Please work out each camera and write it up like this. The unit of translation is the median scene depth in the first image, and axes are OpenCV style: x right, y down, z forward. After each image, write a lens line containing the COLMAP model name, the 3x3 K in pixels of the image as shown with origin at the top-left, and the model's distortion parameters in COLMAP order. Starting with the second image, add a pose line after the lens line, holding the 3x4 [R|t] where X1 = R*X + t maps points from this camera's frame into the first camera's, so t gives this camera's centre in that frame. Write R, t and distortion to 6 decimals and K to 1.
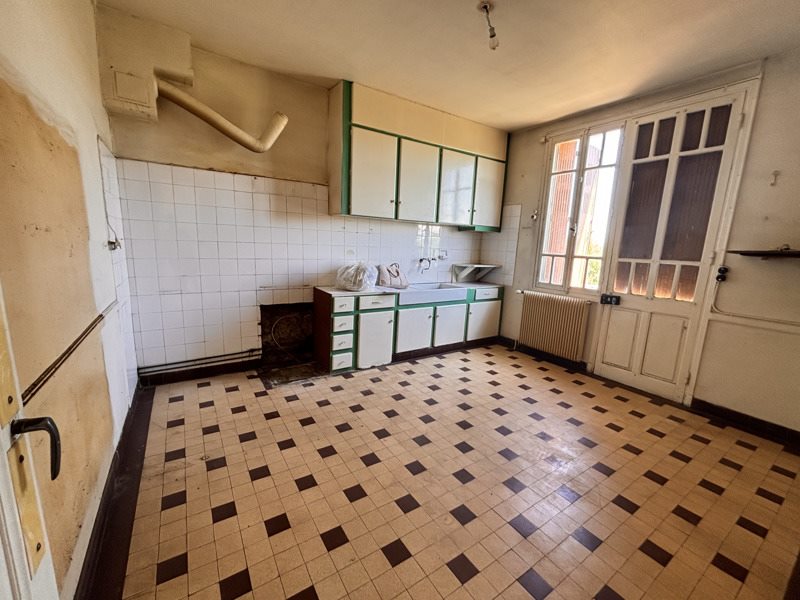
lens RADIAL K [[326.2, 0, 399.7], [0, 326.2, 299.8], [0, 0, 1]] dist [0.001579, 0.000030]
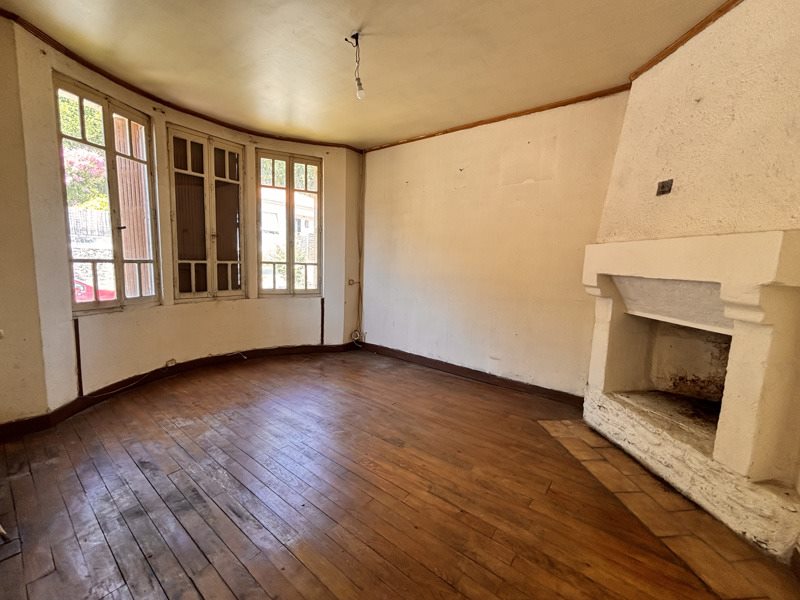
lens RADIAL K [[326.2, 0, 402.3], [0, 326.2, 301.4], [0, 0, 1]] dist [0.001579, 0.000030]
pose [[-0.316864, -0.167080, 0.933639, -0.639470], [0.117385, 0.969886, 0.213406, -0.159218], [-0.941179, 0.177215, -0.287709, 0.747046]]
